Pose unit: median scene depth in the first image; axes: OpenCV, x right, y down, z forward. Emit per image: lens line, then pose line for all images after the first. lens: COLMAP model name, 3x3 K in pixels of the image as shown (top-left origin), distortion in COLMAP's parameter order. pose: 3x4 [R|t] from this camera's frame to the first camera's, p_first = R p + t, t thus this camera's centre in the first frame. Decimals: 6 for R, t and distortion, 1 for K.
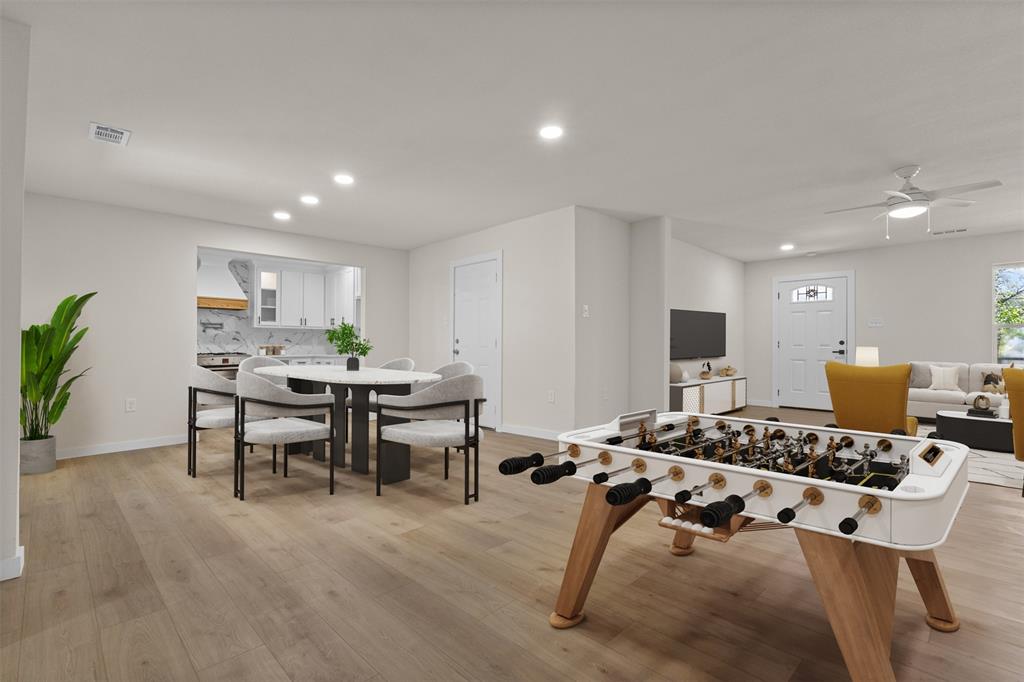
lens RADIAL K [[472.4, 0, 509.3], [0, 472.4, 341.5], [0, 0, 1]] dist [0.002795, 0.000073]
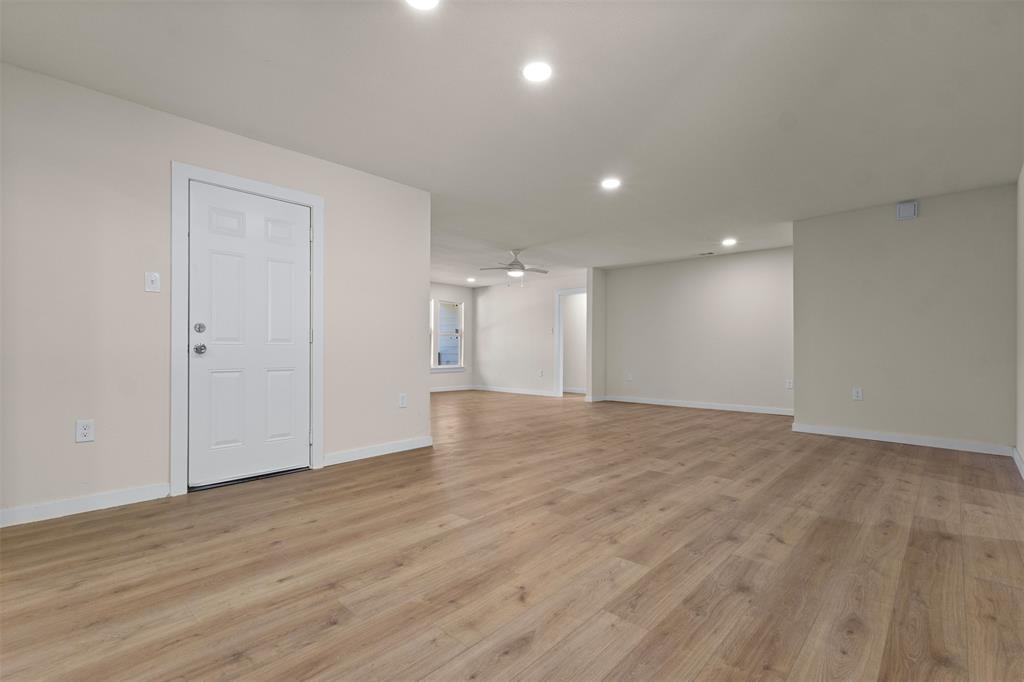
lens RADIAL K [[472.4, 0, 510.1], [0, 472.4, 345.4], [0, 0, 1]] dist [0.002795, 0.000073]
pose [[-0.047289, 0.009113, 0.998840, -0.666251], [-0.017422, 0.999799, -0.009946, 0.018161], [-0.998729, -0.017873, -0.047121, 0.724638]]
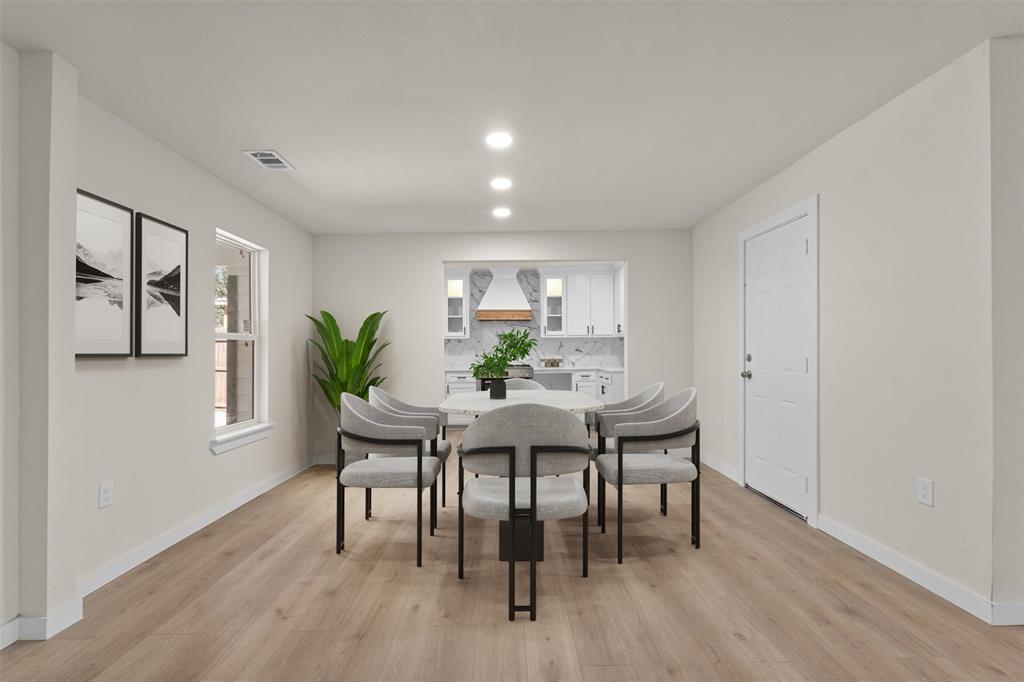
lens RADIAL K [[472.4, 0, 509.2], [0, 472.4, 347.4], [0, 0, 1]] dist [0.002795, 0.000073]
pose [[0.720787, -0.004041, -0.693145, 0.100897], [0.016433, 0.999802, 0.011260, -0.028439], [0.692962, -0.019507, 0.720711, 0.340848]]
